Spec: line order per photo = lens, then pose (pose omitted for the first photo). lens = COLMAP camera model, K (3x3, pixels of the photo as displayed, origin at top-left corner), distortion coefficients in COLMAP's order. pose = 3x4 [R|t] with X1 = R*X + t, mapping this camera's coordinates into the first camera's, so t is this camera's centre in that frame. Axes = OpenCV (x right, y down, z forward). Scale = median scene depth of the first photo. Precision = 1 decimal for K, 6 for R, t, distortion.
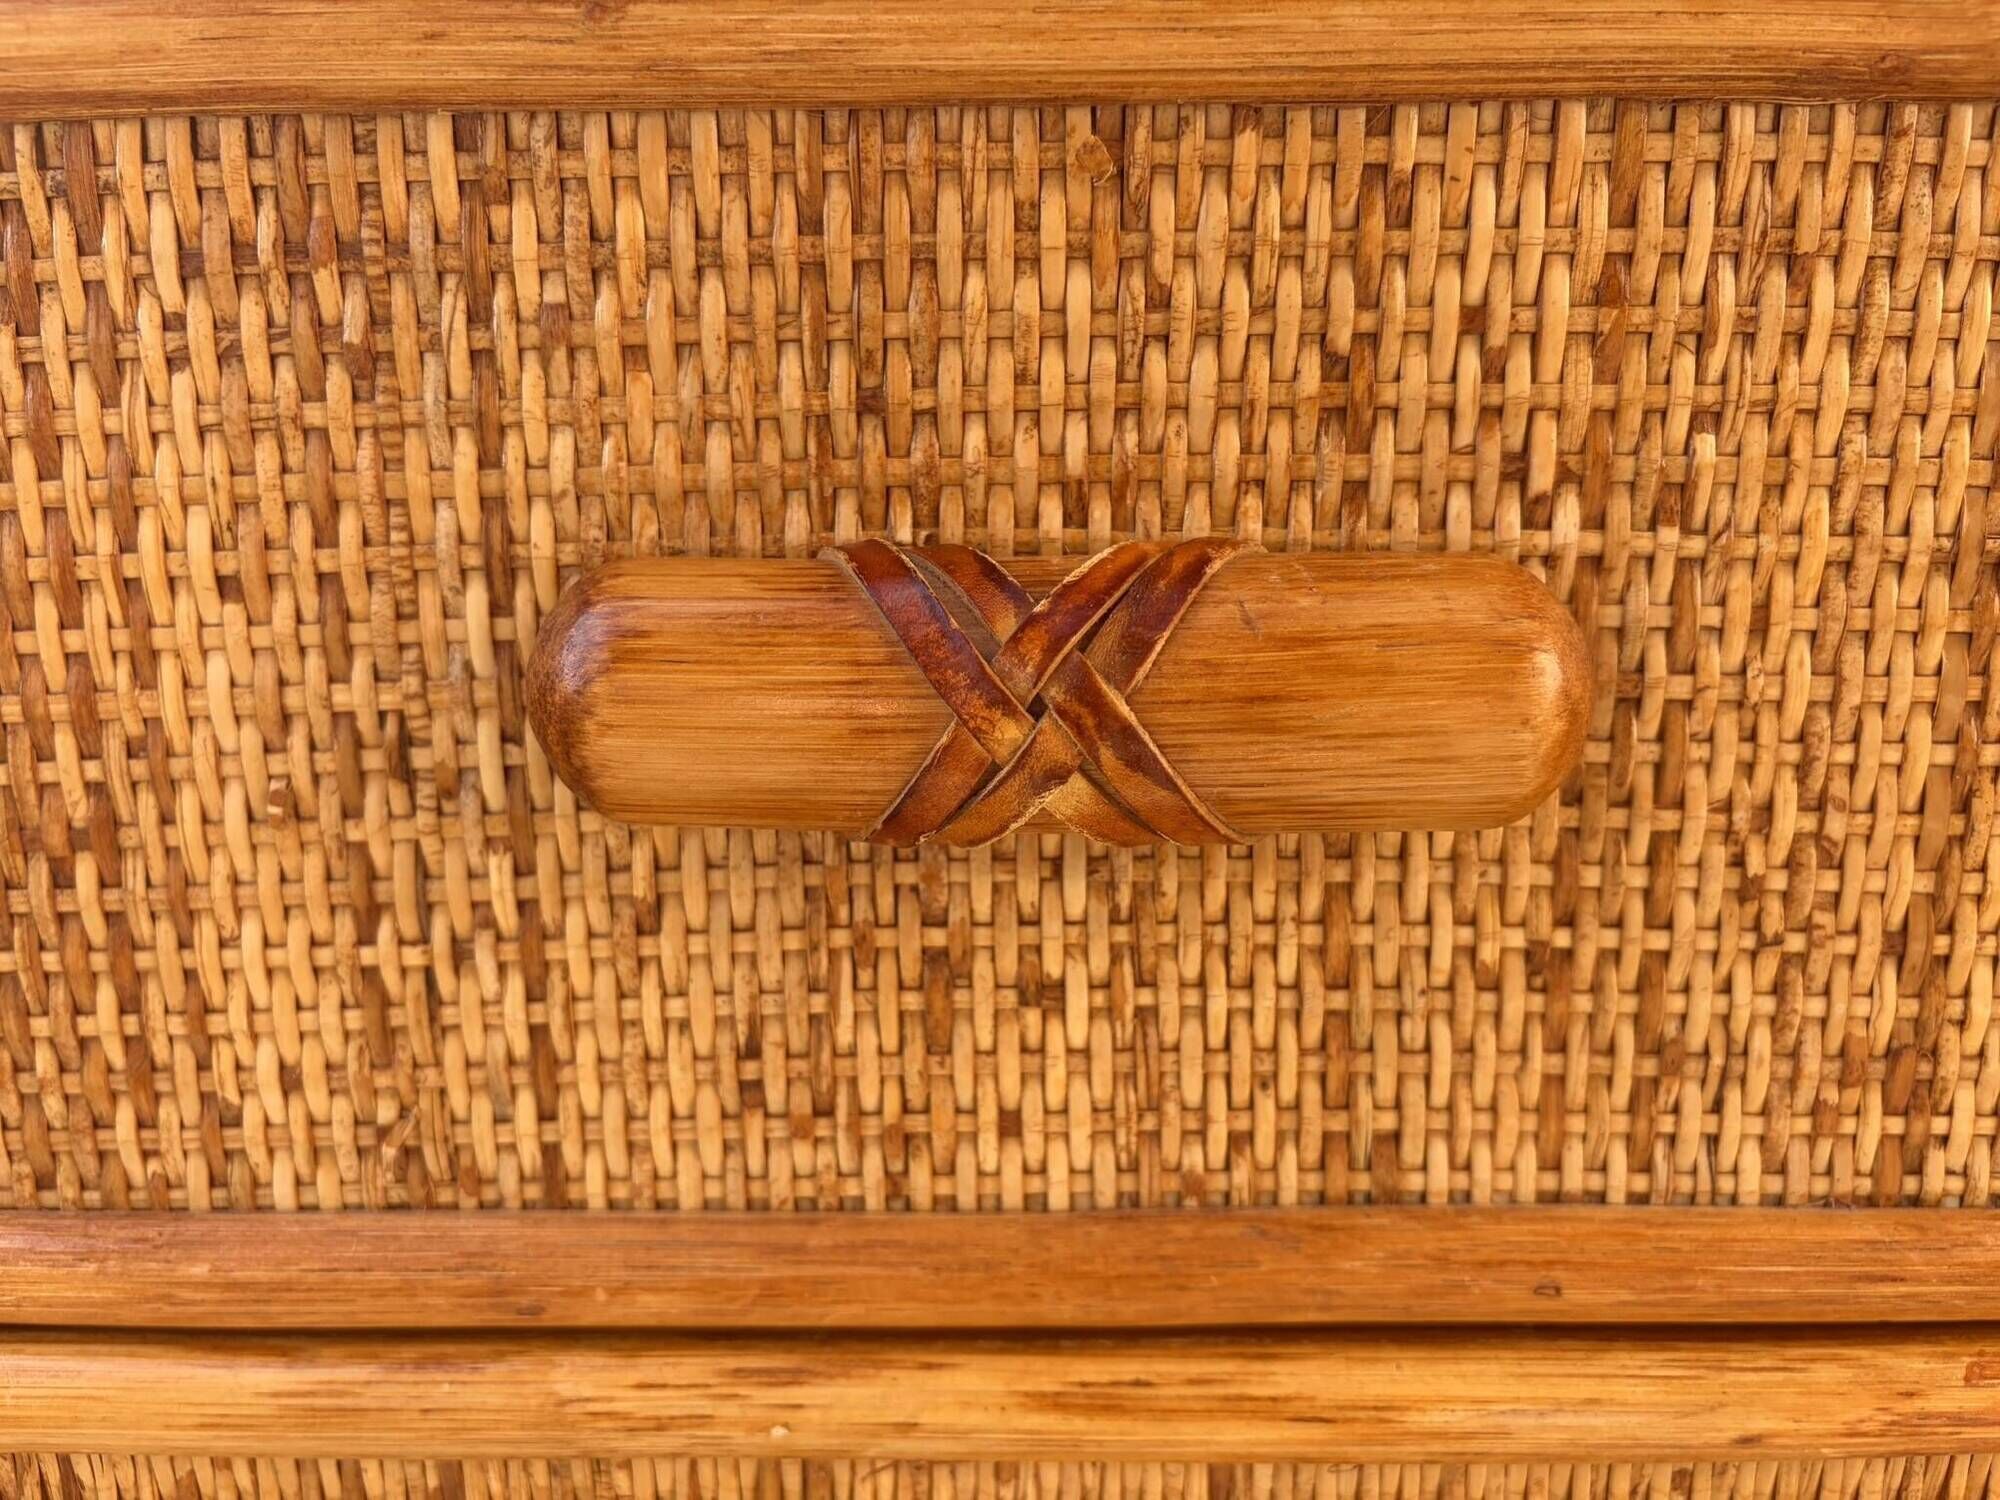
lens RADIAL K [[1629.8, 0, 1018.8], [0, 1629.8, 751.3], [0, 0, 1]] dist [-0.017988, 0.018435]
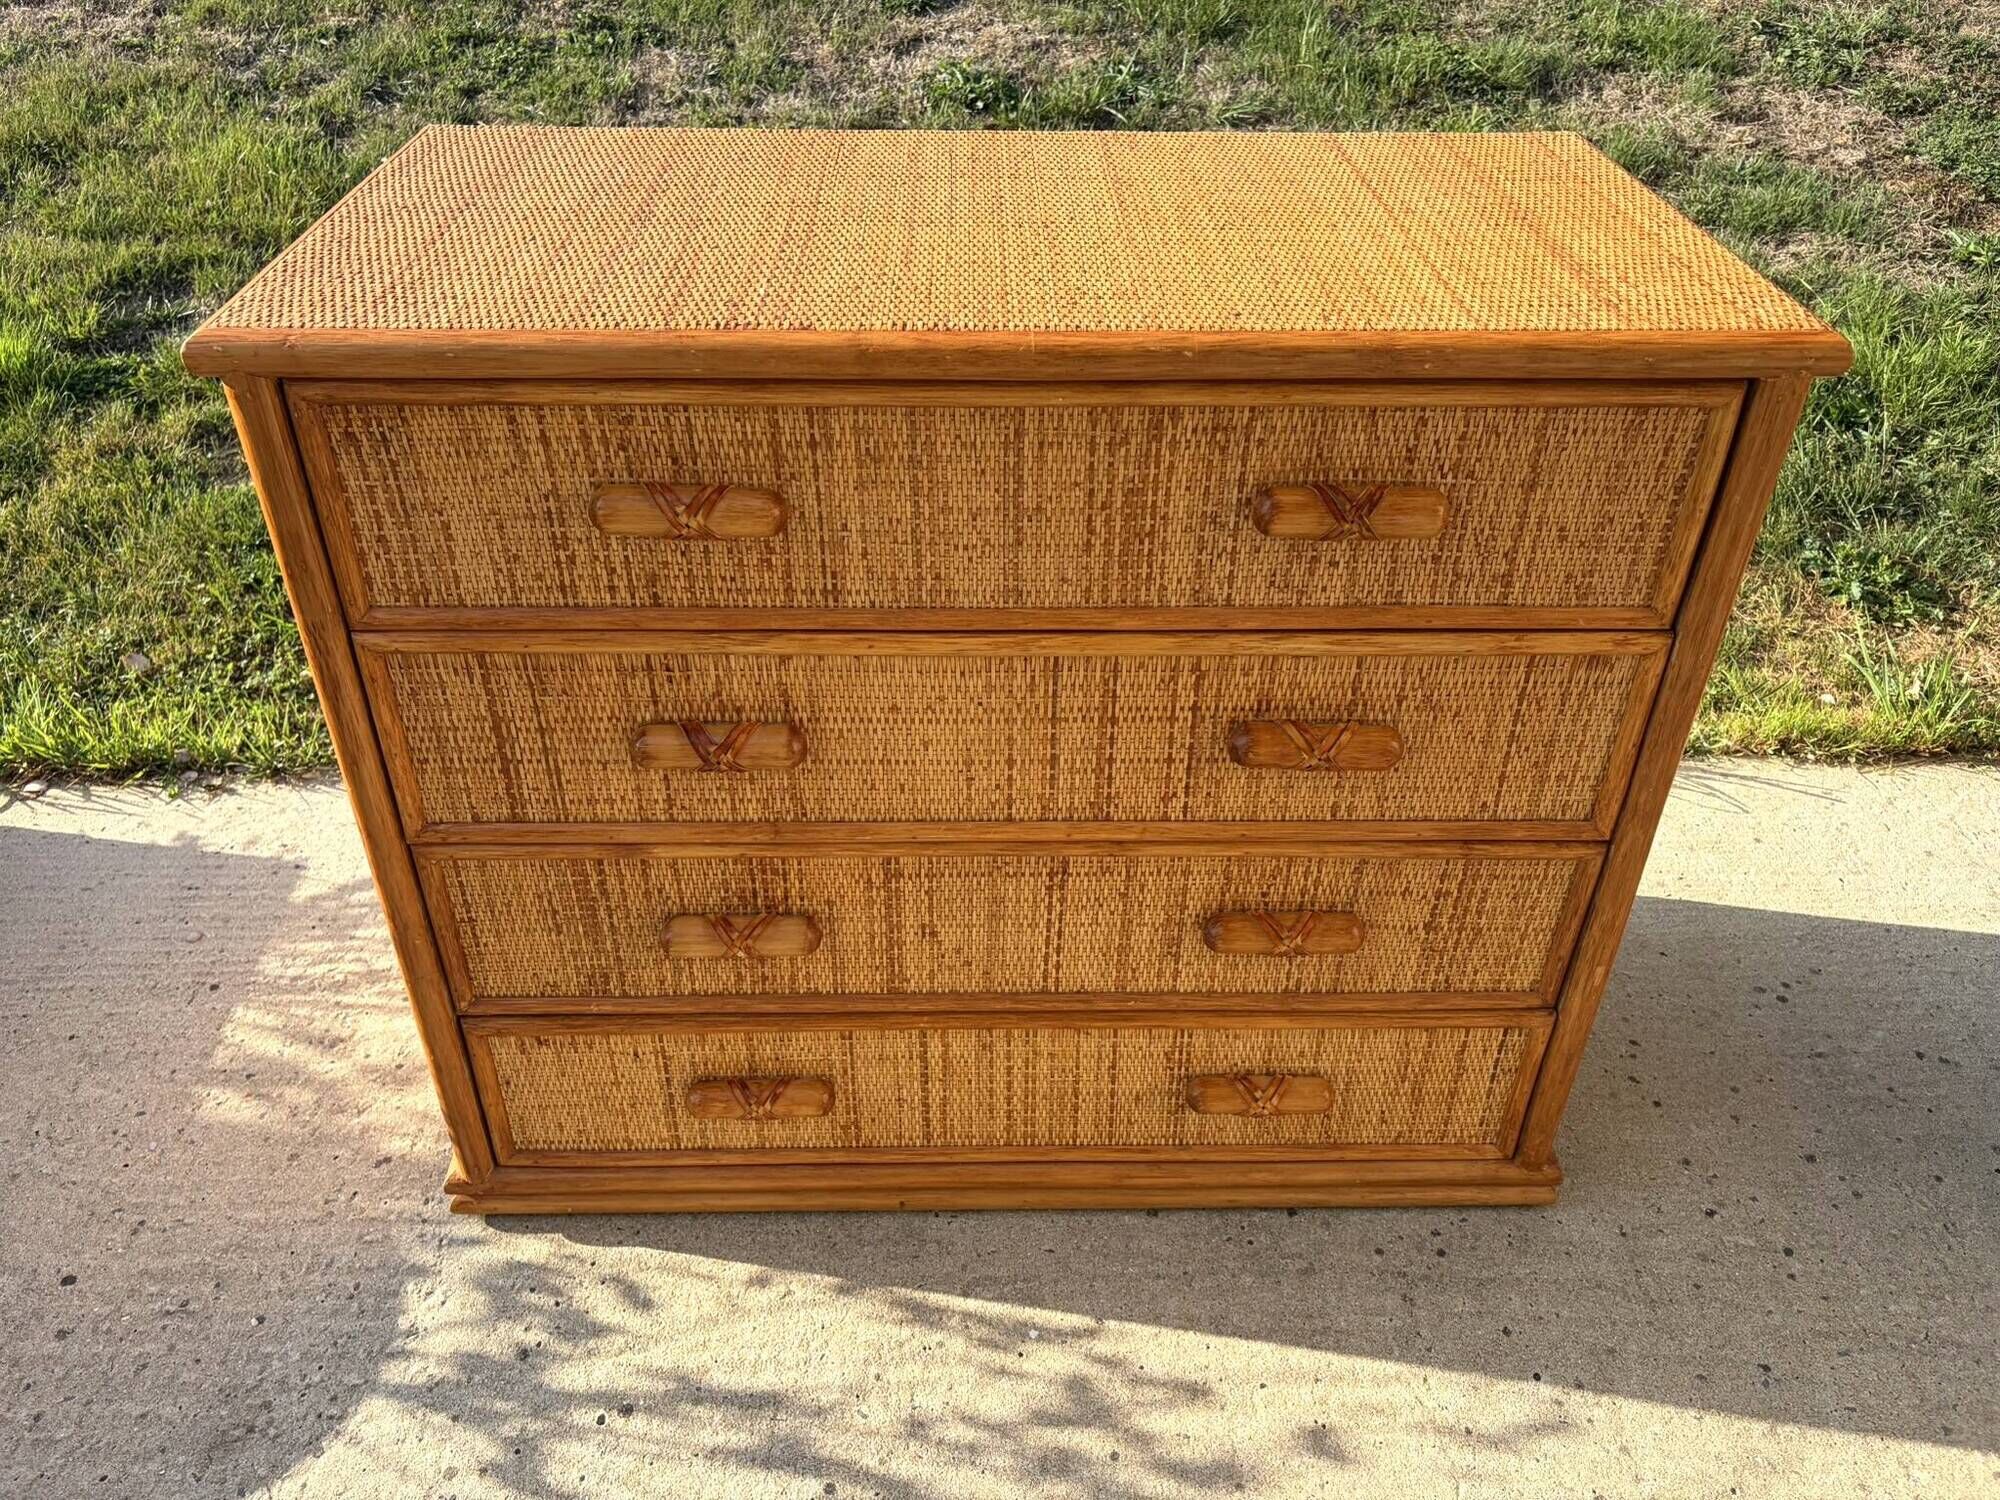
lens RADIAL K [[1519.5, 0, 1005.6], [0, 1519.5, 752.4], [0, 0, 1]] dist [0.059559, -0.076368]
pose [[0.999338, -0.001277, 0.036356, -1.232593], [-0.011579, 0.936239, 0.351173, -0.996065], [-0.034486, -0.351361, 0.935605, -3.749166]]
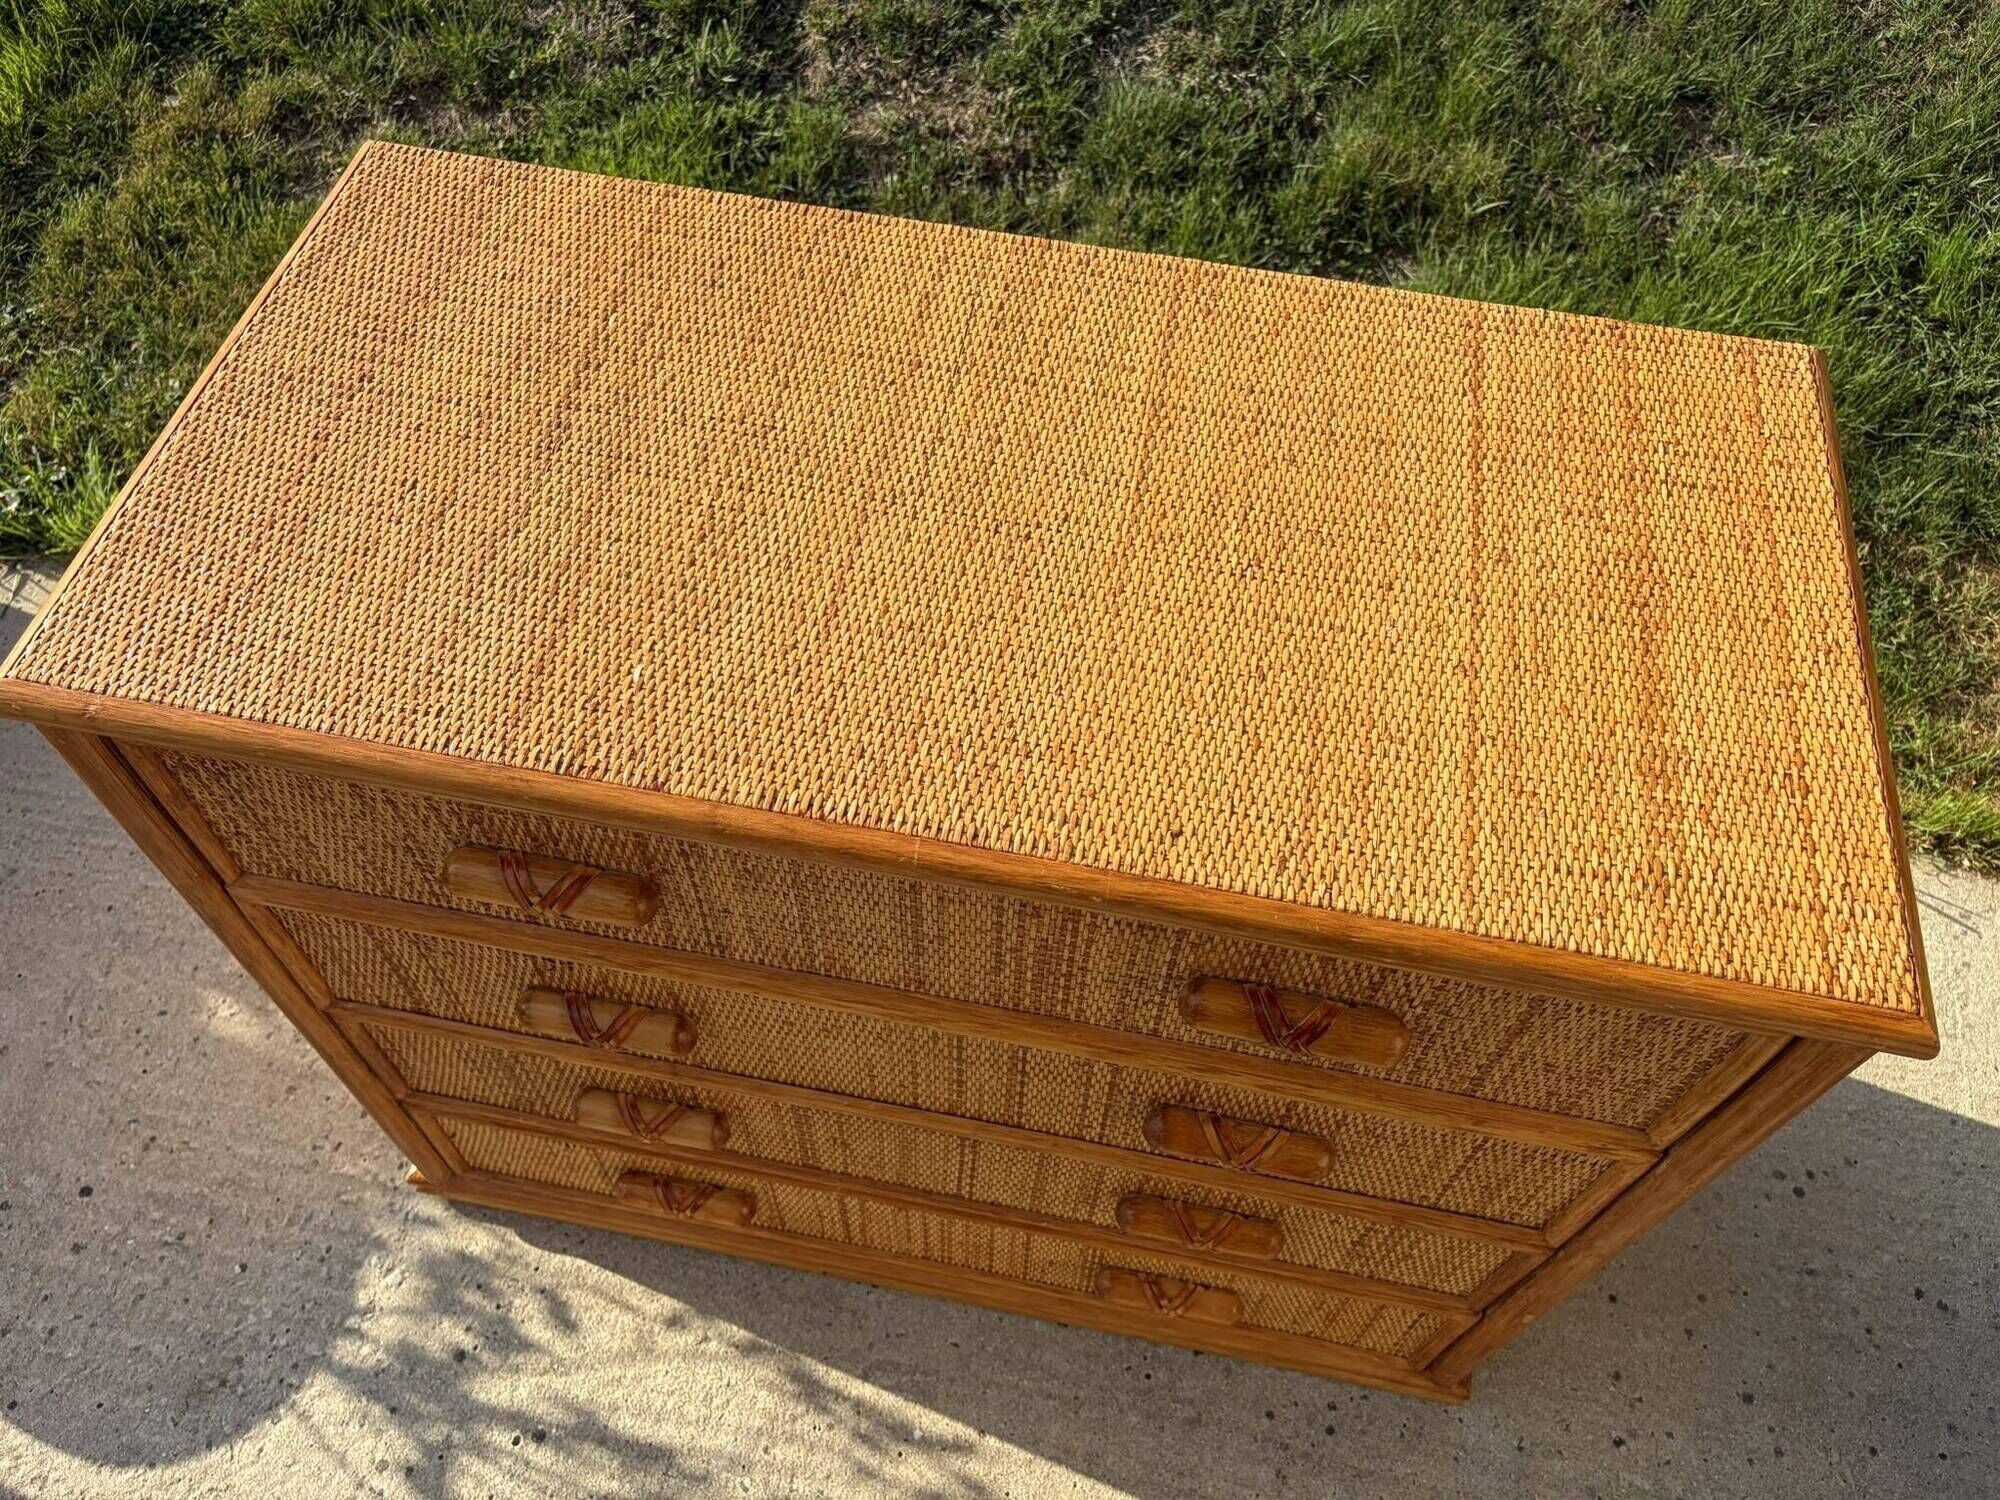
lens RADIAL K [[1519.5, 0, 996.2], [0, 1519.5, 769.6], [0, 0, 1]] dist [0.059559, -0.076368]
pose [[0.983462, 0.167177, -0.069669, -0.575721], [-0.079861, 0.745539, 0.661660, -3.166560], [0.162555, -0.645154, 0.746560, -1.783353]]
